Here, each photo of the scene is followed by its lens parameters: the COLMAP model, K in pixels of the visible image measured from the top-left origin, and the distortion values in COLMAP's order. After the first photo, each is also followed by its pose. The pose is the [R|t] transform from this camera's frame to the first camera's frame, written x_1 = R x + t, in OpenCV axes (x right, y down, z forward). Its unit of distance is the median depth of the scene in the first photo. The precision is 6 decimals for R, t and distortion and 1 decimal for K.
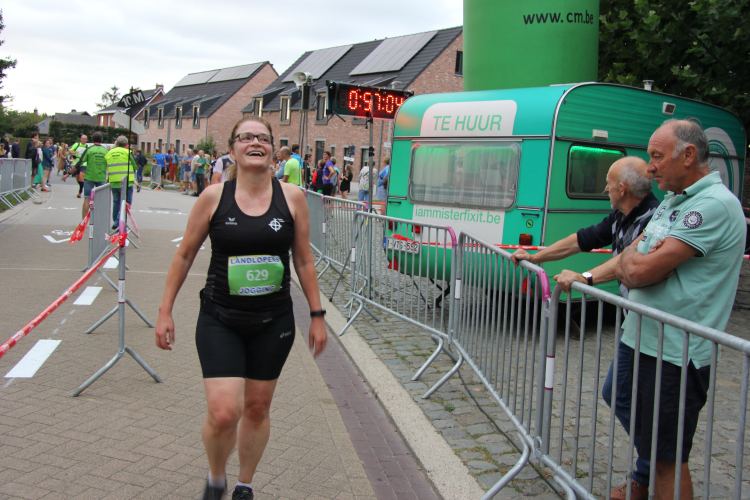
lens RADIAL K [[776.8, 0, 375.0], [0, 776.8, 250.0], [0, 0, 1]] dist [-0.075448, 0.292143]
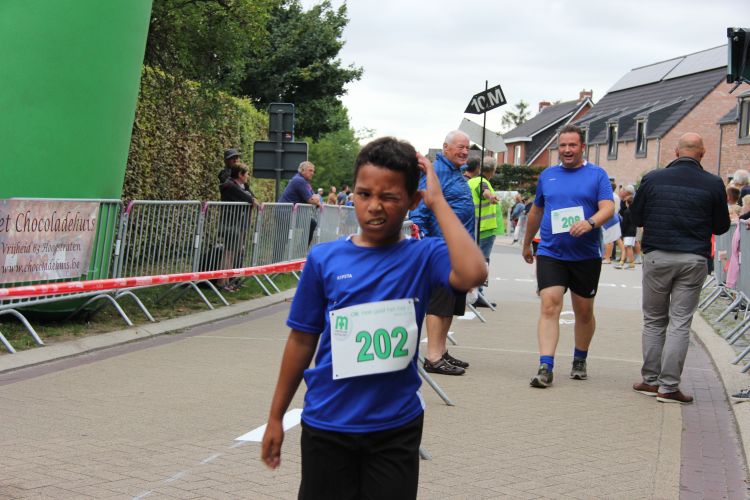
lens RADIAL K [[1323.9, 0, 372.3], [0, 1323.9, 254.4], [0, 0, 1]] dist [0.231391, 0.055079]
pose [[0.905730, -0.022619, -0.423251, 0.097995], [-0.014555, 0.996326, -0.084392, 0.043316], [0.423605, 0.082597, 0.902073, -0.068223]]
